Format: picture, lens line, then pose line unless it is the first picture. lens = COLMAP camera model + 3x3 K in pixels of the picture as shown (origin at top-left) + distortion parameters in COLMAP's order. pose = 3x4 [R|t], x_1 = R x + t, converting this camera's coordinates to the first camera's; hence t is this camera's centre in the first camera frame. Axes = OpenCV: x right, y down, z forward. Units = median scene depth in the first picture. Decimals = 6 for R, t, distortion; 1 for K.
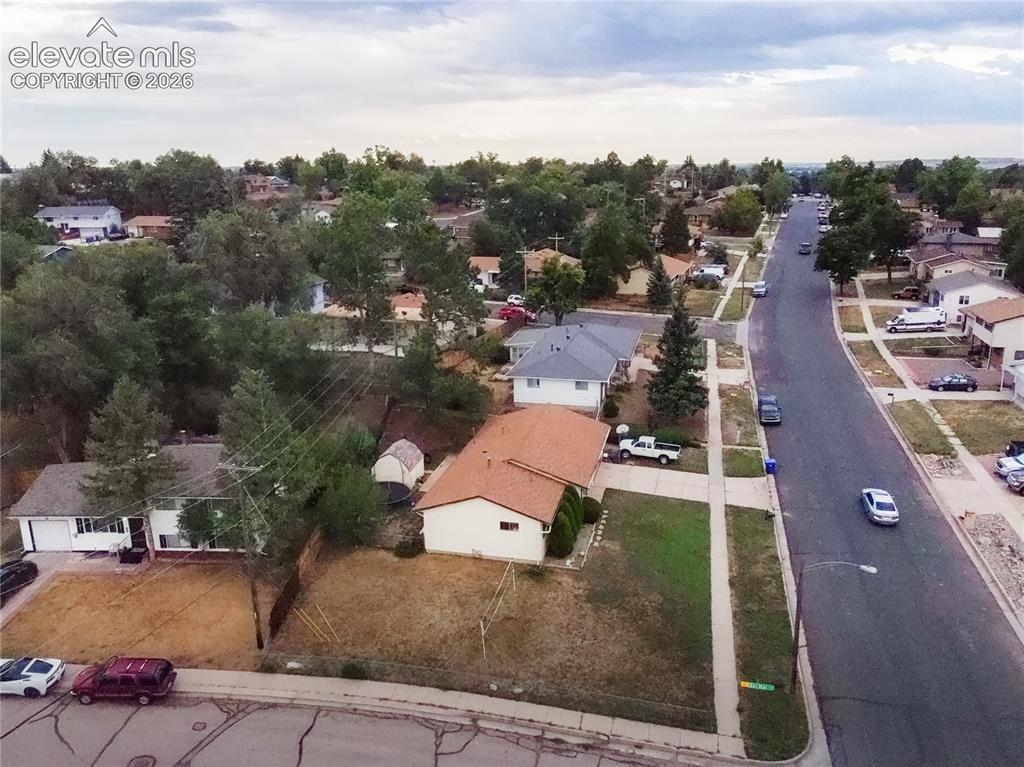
lens RADIAL K [[796.5, 0, 509.9], [0, 796.5, 384.0], [0, 0, 1]] dist [0.000374, -0.004832]
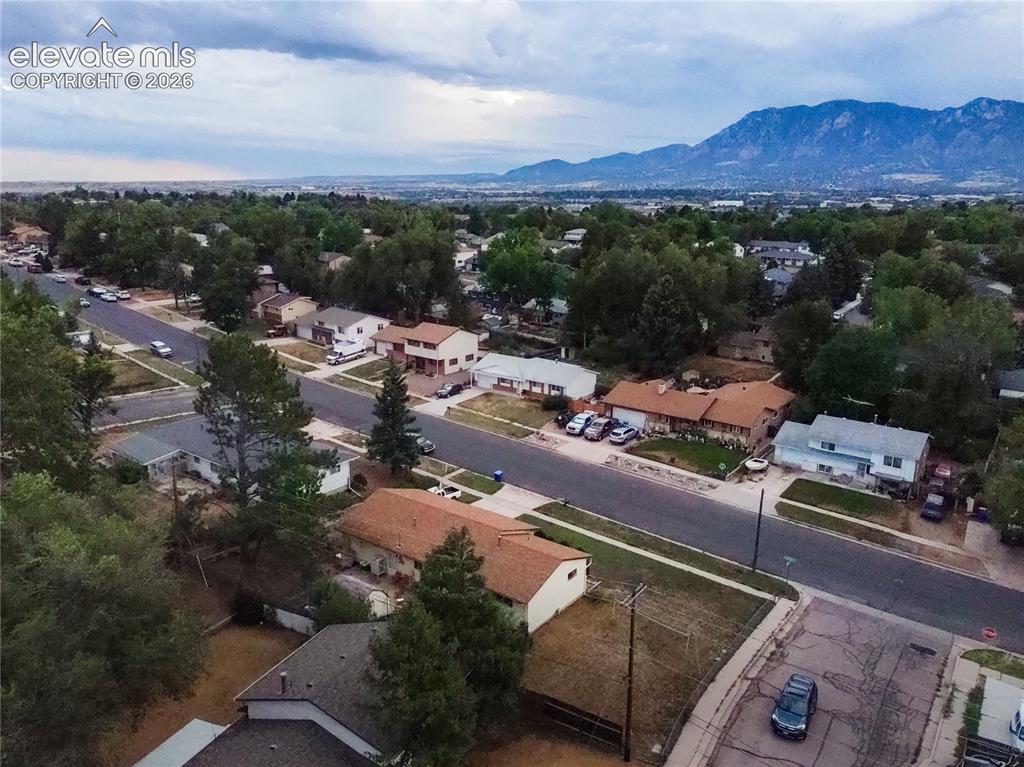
lens RADIAL K [[773.3, 0, 502.4], [0, 773.3, 384.5], [0, 0, 1]] dist [-0.005714, -0.008760]
pose [[0.403579, -0.209707, 0.890588, -0.806619], [0.228923, 0.965563, 0.123623, -0.208106], [-0.885843, 0.153984, 0.437688, 0.436744]]
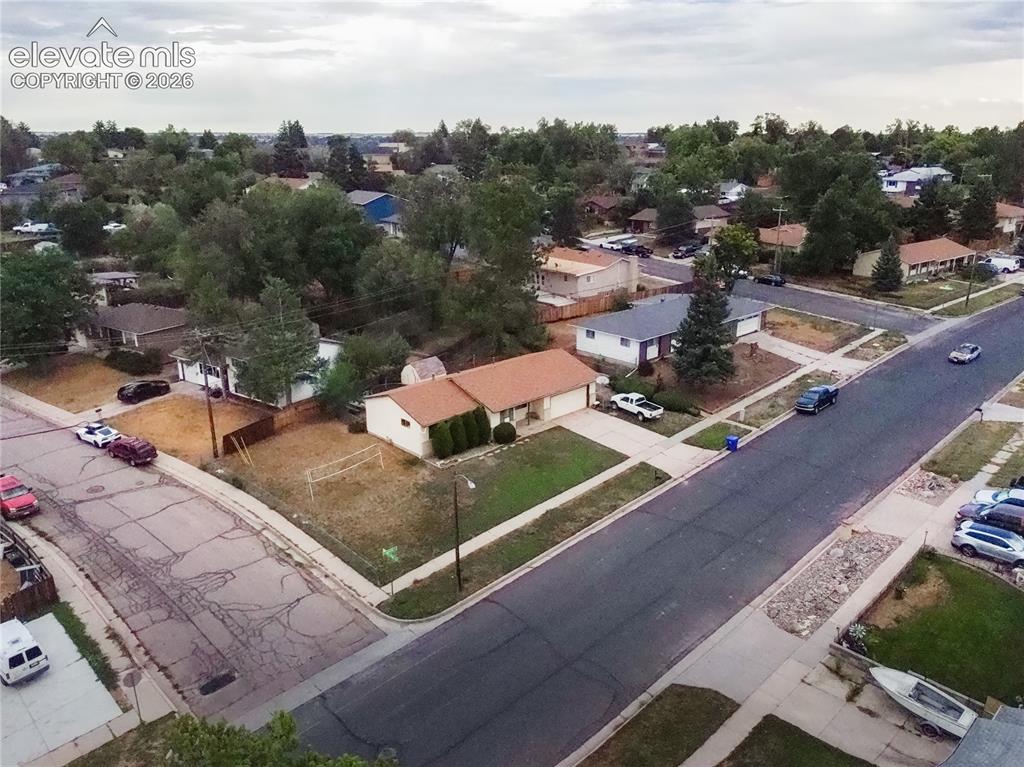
lens RADIAL K [[775.9, 0, 510.8], [0, 775.9, 379.6], [0, 0, 1]] dist [0.002385, -0.006624]
pose [[0.836543, 0.173884, -0.519577, 0.614235], [-0.152829, 0.984720, 0.083490, -0.014396], [0.526155, 0.009564, 0.850335, 0.032136]]
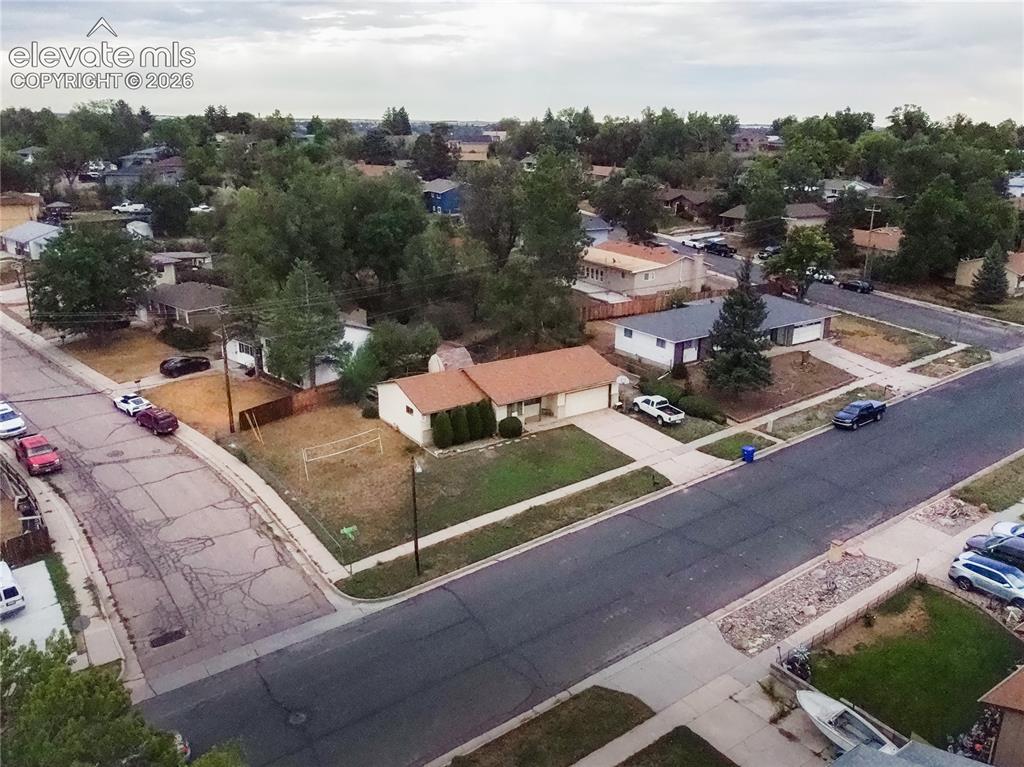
lens RADIAL K [[813.7, 0, 512.0], [0, 813.7, 383.5], [0, 0, 1]] dist [0.001010, -0.005118]
pose [[0.742342, 0.221482, -0.632356, 0.742477], [-0.195895, 0.974291, 0.111278, -0.031029], [0.640744, 0.041269, 0.766644, 0.089756]]
